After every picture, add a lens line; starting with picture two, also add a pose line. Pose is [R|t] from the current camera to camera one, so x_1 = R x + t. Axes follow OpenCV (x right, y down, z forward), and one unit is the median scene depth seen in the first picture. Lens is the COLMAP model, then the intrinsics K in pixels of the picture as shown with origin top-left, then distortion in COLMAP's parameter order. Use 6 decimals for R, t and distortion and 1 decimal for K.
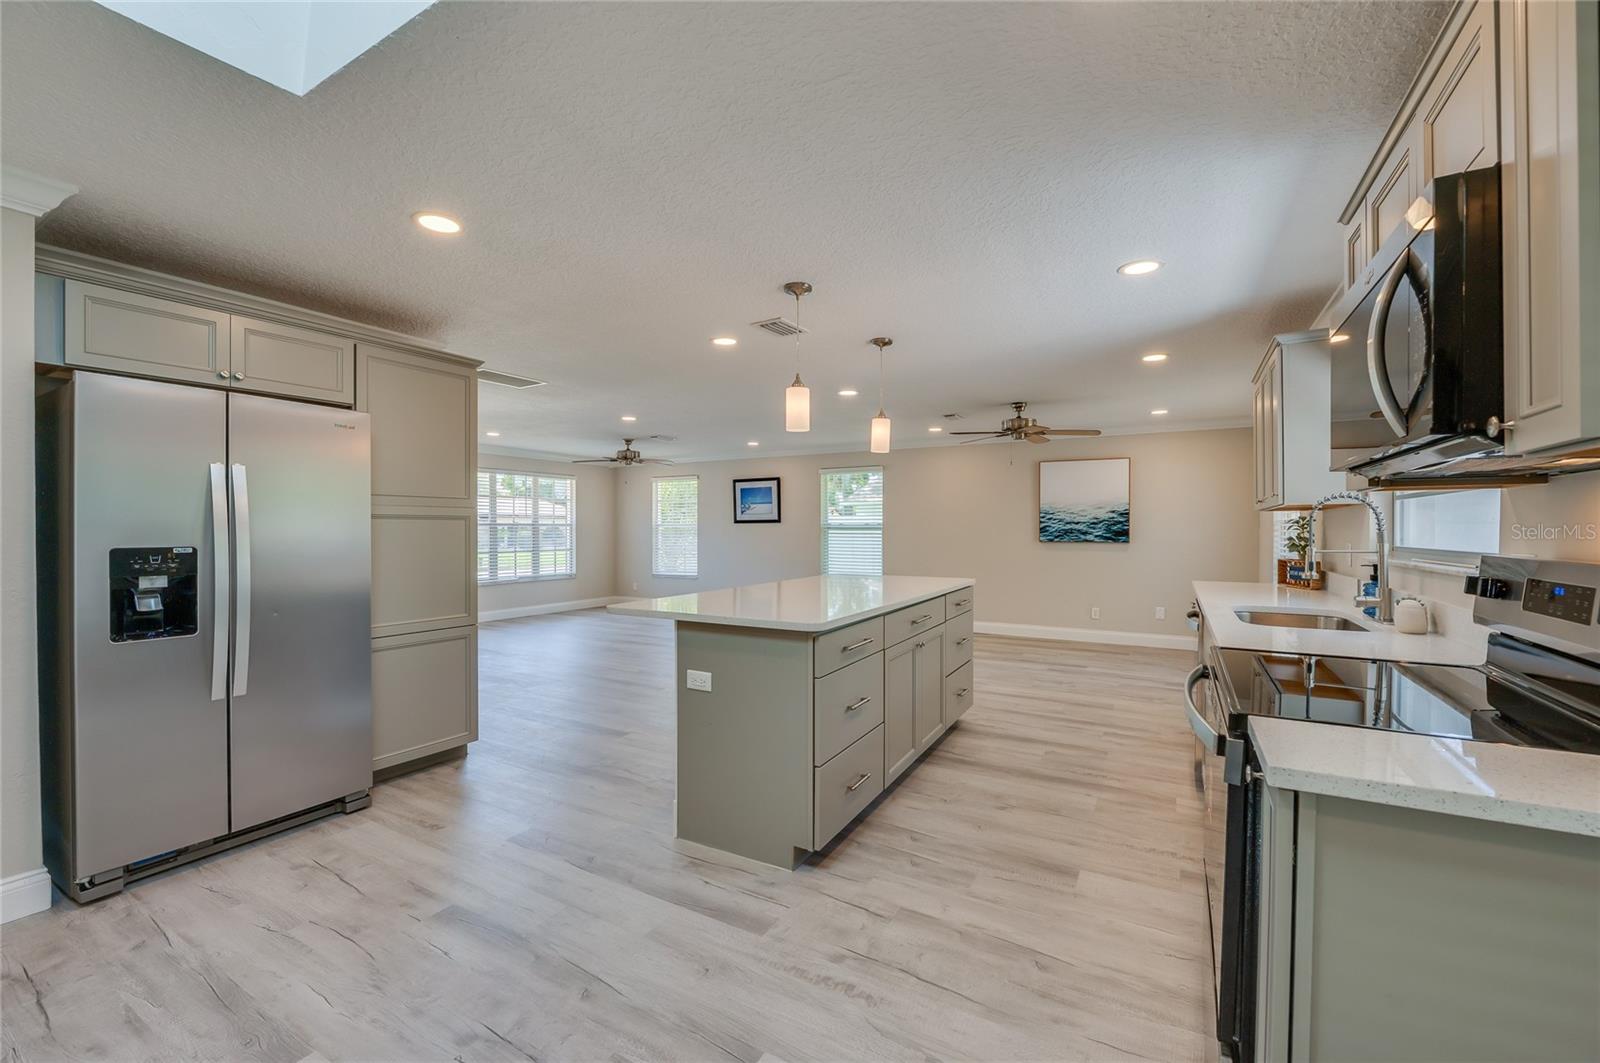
lens RADIAL K [[645.8, 0, 794.2], [0, 645.8, 528.2], [0, 0, 1]] dist [-0.018211, 0.001010]
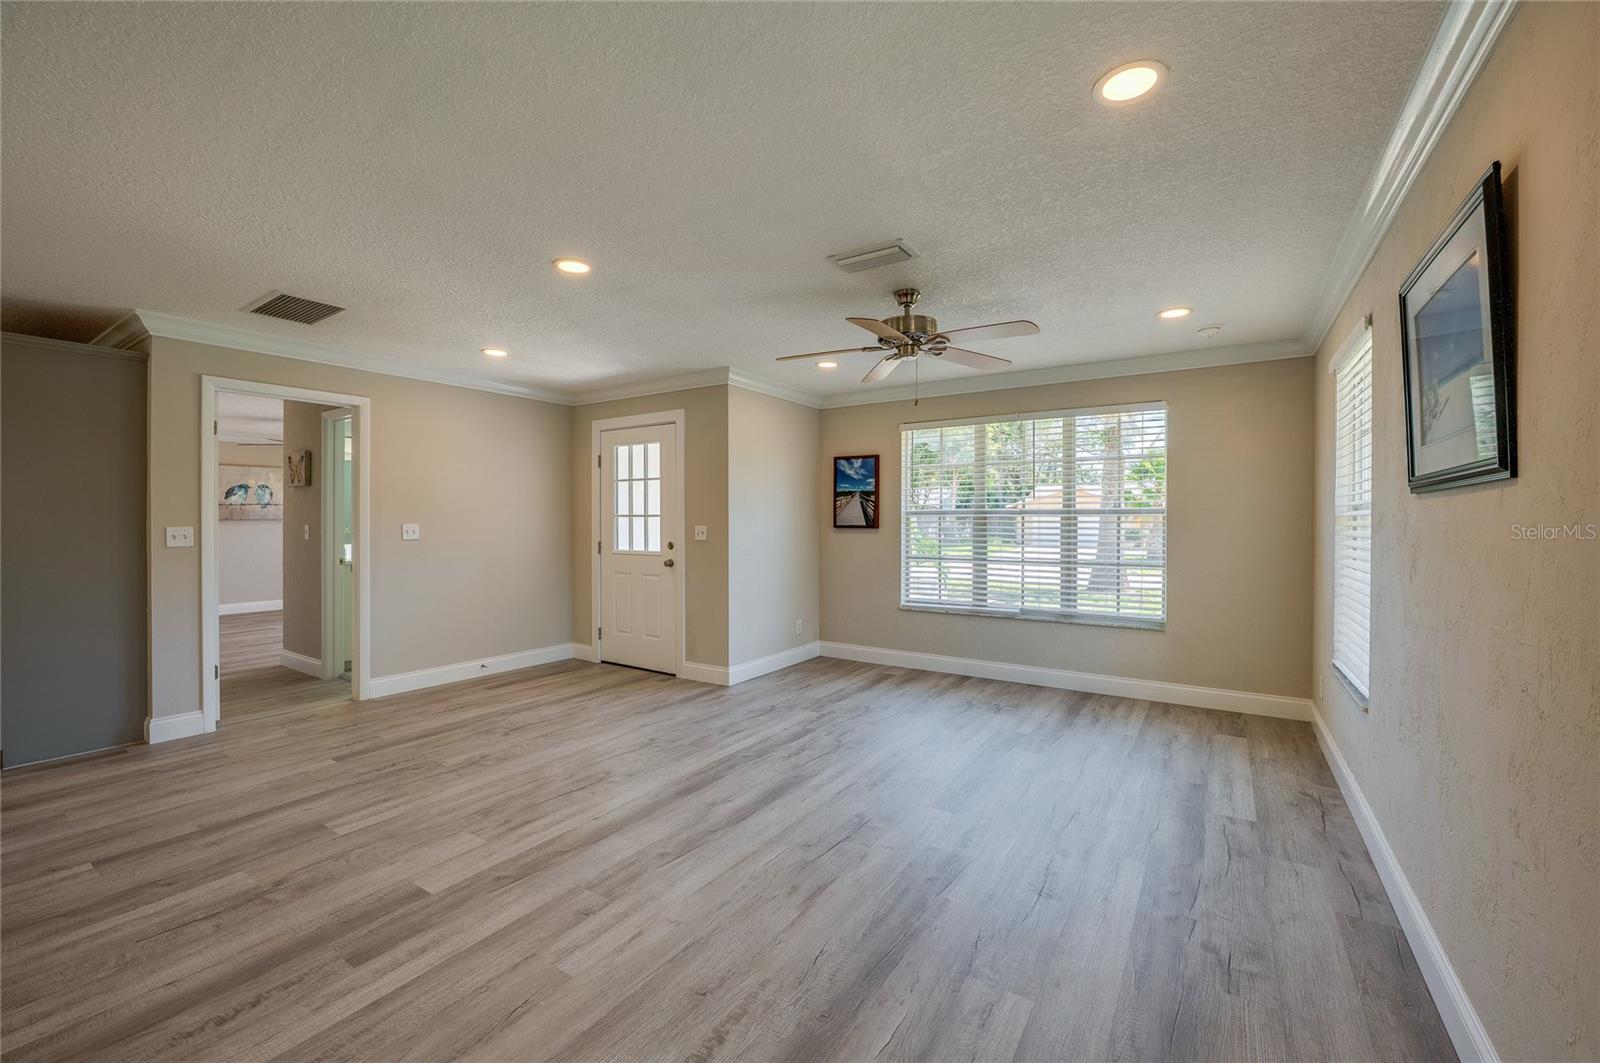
lens RADIAL K [[645.8, 0, 797.4], [0, 645.8, 519.8], [0, 0, 1]] dist [-0.018211, 0.001010]
pose [[-0.051058, -0.000886, -0.998695, 0.295744], [0.000228, 1.000000, -0.000899, 0.003391], [0.998696, -0.000274, -0.051058, 1.968750]]
